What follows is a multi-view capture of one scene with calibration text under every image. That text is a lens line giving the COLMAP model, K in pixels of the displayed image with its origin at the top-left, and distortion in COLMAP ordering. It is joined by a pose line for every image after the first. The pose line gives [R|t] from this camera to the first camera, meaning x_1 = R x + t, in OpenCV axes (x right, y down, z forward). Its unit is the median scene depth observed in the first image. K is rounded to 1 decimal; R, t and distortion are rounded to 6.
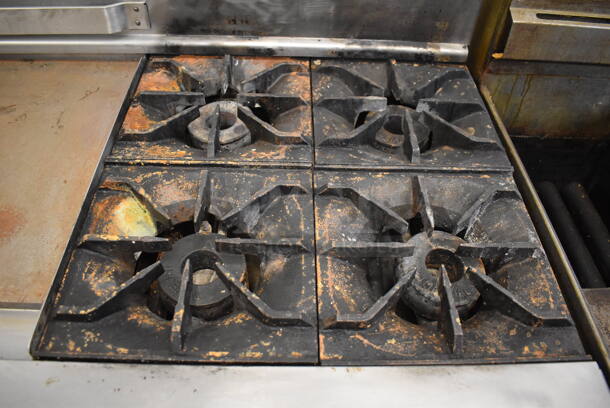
lens RADIAL K [[471.7, 0, 305.0], [0, 471.7, 204.0], [0, 0, 1]] dist [-0.096767, 0.009558]
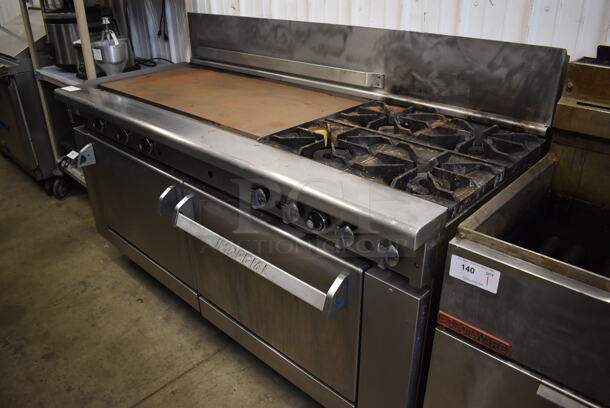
lens RADIAL K [[471.7, 0, 305.0], [0, 471.7, 204.0], [0, 0, 1]] dist [-0.096767, 0.009558]
pose [[0.712805, 0.271007, -0.646888, 0.941349], [-0.490563, 0.851826, -0.183687, 0.632789], [0.501255, 0.448272, 0.740132, -0.485495]]
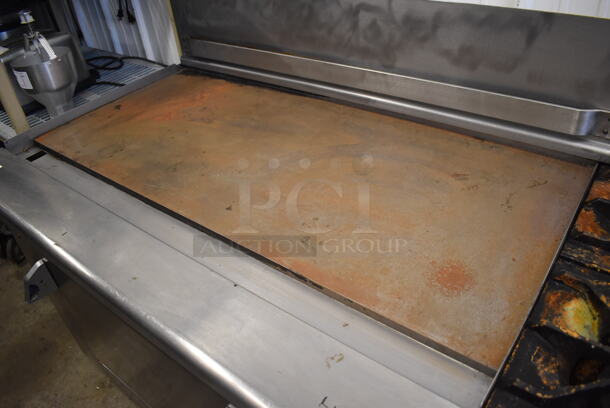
lens RADIAL K [[471.7, 0, 305.0], [0, 471.7, 204.0], [0, 0, 1]] dist [-0.096767, 0.009558]
pose [[0.769160, 0.276214, -0.576280, -0.274051], [-0.379784, 0.922818, -0.064587, 0.070778], [0.513962, 0.268539, 0.814696, -0.110614]]
